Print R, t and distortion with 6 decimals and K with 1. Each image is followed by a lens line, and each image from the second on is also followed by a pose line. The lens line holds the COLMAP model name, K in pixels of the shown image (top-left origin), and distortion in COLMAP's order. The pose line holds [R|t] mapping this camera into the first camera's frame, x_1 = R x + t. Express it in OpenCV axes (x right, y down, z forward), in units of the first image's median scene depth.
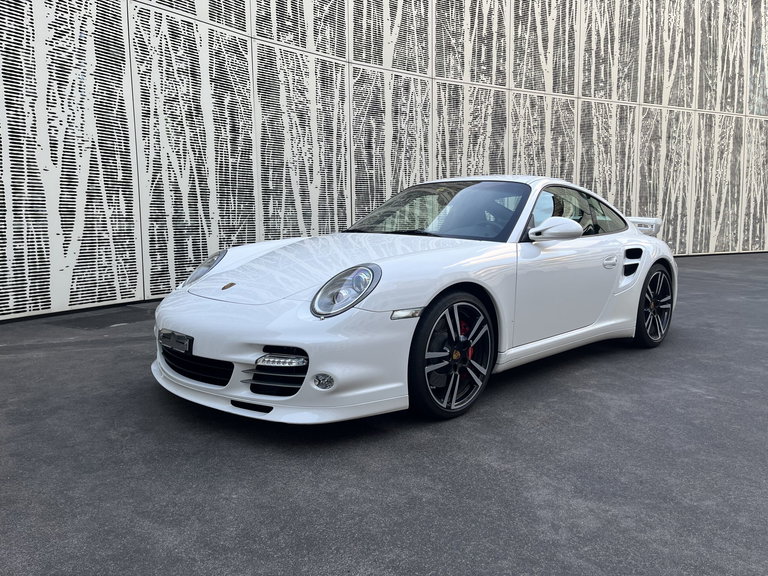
lens RADIAL K [[578.6, 0, 390.6], [0, 578.6, 280.0], [0, 0, 1]] dist [0.075971, -0.089902]
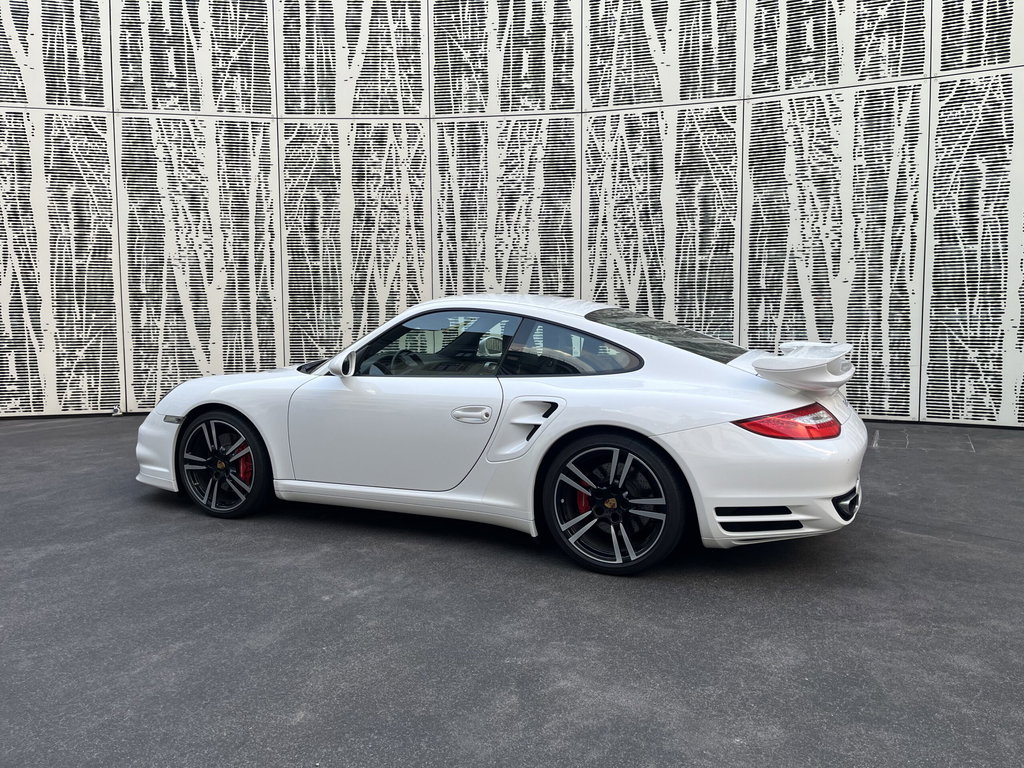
lens RADIAL K [[771.5, 0, 520.8], [0, 771.5, 373.3], [0, 0, 1]] dist [0.075971, -0.089902]
pose [[0.363114, 0.075574, -0.928675, 0.618552], [-0.091058, 0.994812, 0.045352, -0.062961], [0.927285, 0.068096, 0.368111, 0.337483]]
